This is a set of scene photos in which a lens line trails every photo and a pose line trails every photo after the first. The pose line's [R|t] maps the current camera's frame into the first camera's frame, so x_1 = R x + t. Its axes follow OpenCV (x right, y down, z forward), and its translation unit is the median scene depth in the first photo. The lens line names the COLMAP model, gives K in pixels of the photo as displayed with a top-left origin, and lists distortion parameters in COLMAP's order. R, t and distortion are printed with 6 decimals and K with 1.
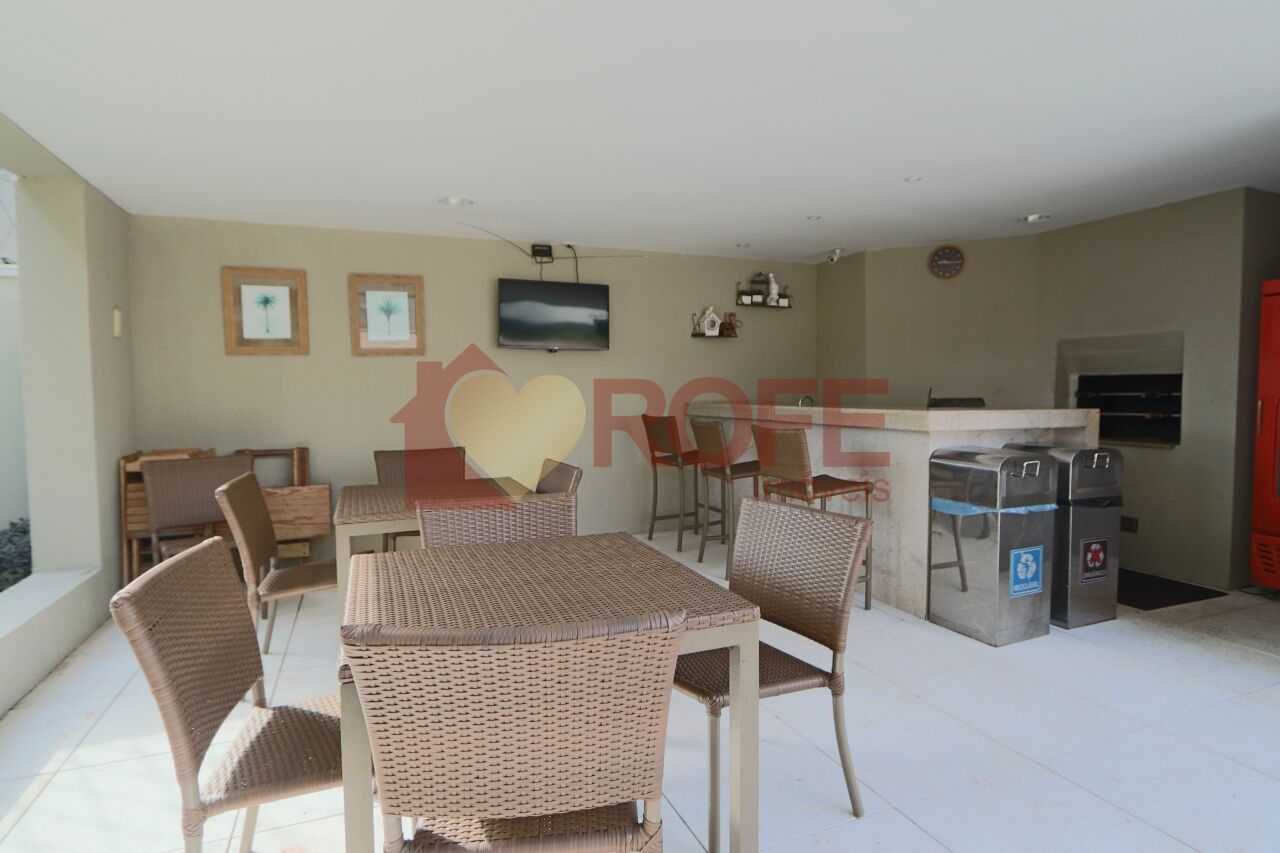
lens RADIAL K [[674.1, 0, 640.6], [0, 674.1, 426.3], [0, 0, 1]] dist [-0.015420, -0.002663]
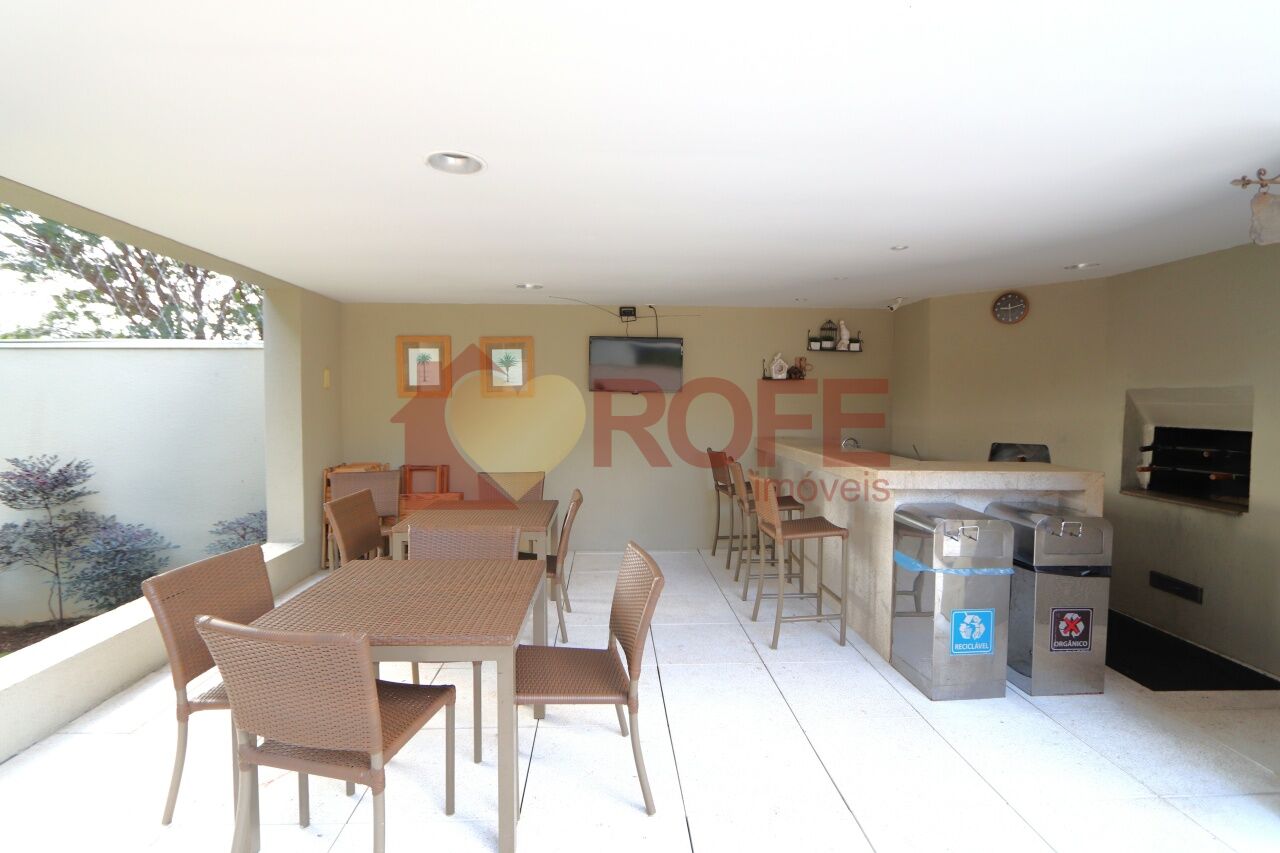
lens RADIAL K [[599.5, 0, 636.6], [0, 599.5, 426.1], [0, 0, 1]] dist [-0.015082, 0.000827]
pose [[0.942429, 0.027814, -0.333247, 0.256922], [-0.031681, 0.999479, -0.006175, -0.050121], [0.332902, 0.016378, 0.942819, -0.021797]]
